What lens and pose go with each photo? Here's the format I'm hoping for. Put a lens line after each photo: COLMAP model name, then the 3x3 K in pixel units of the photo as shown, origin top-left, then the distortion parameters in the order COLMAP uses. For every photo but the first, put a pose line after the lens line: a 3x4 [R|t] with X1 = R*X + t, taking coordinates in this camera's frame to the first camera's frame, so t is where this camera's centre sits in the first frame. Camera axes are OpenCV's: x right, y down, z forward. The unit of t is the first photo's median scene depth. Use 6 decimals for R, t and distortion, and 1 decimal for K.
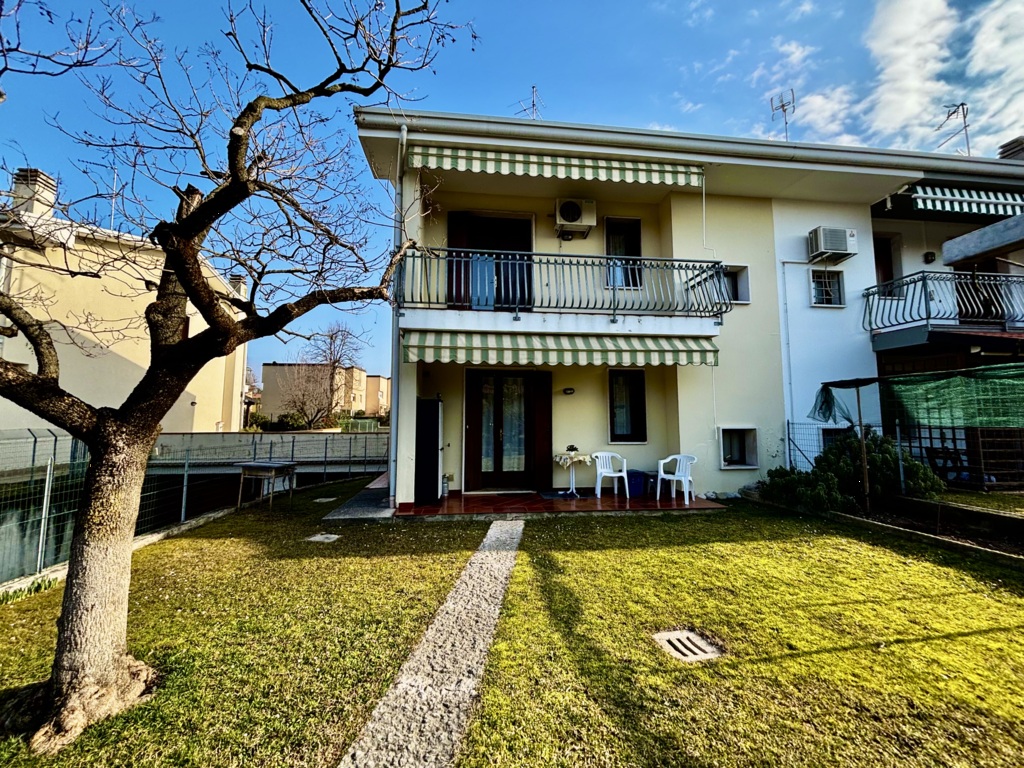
lens RADIAL K [[409.7, 0, 514.0], [0, 409.7, 379.2], [0, 0, 1]] dist [-0.004268, -0.000733]
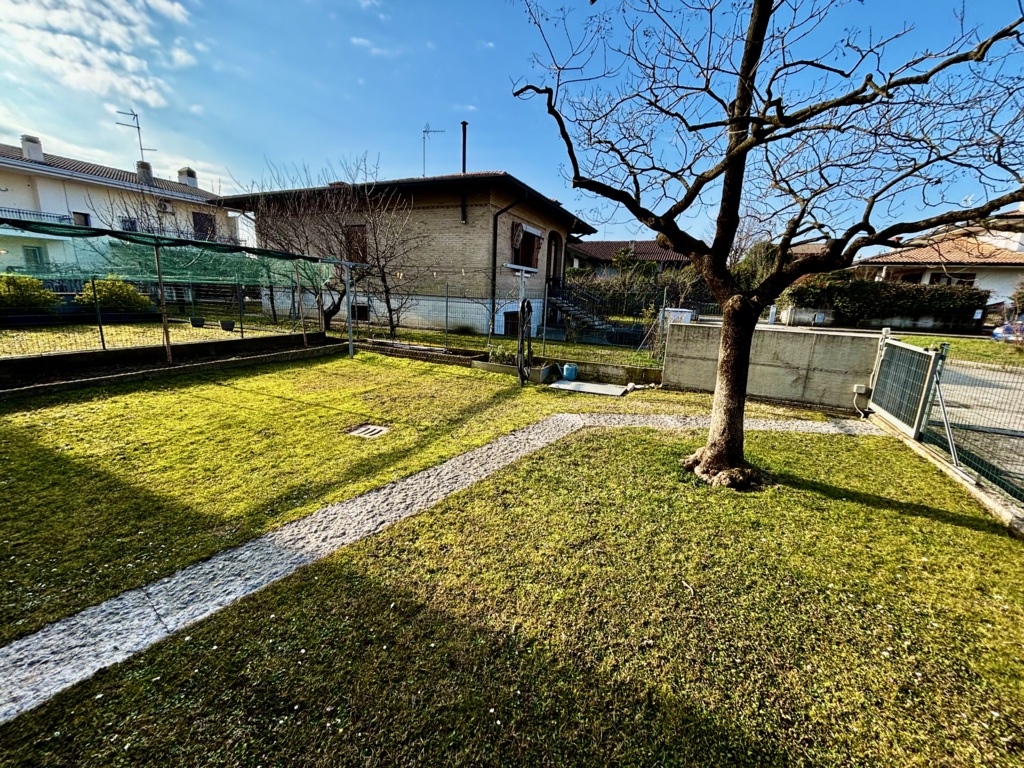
lens RADIAL K [[409.7, 0, 514.0], [0, 409.7, 379.2], [0, 0, 1]] dist [-0.004268, -0.000733]
pose [[-0.852022, -0.144812, 0.503079, -0.694495], [-0.091965, 0.987438, 0.128483, 0.177532], [-0.515365, 0.063205, -0.854637, 1.764000]]
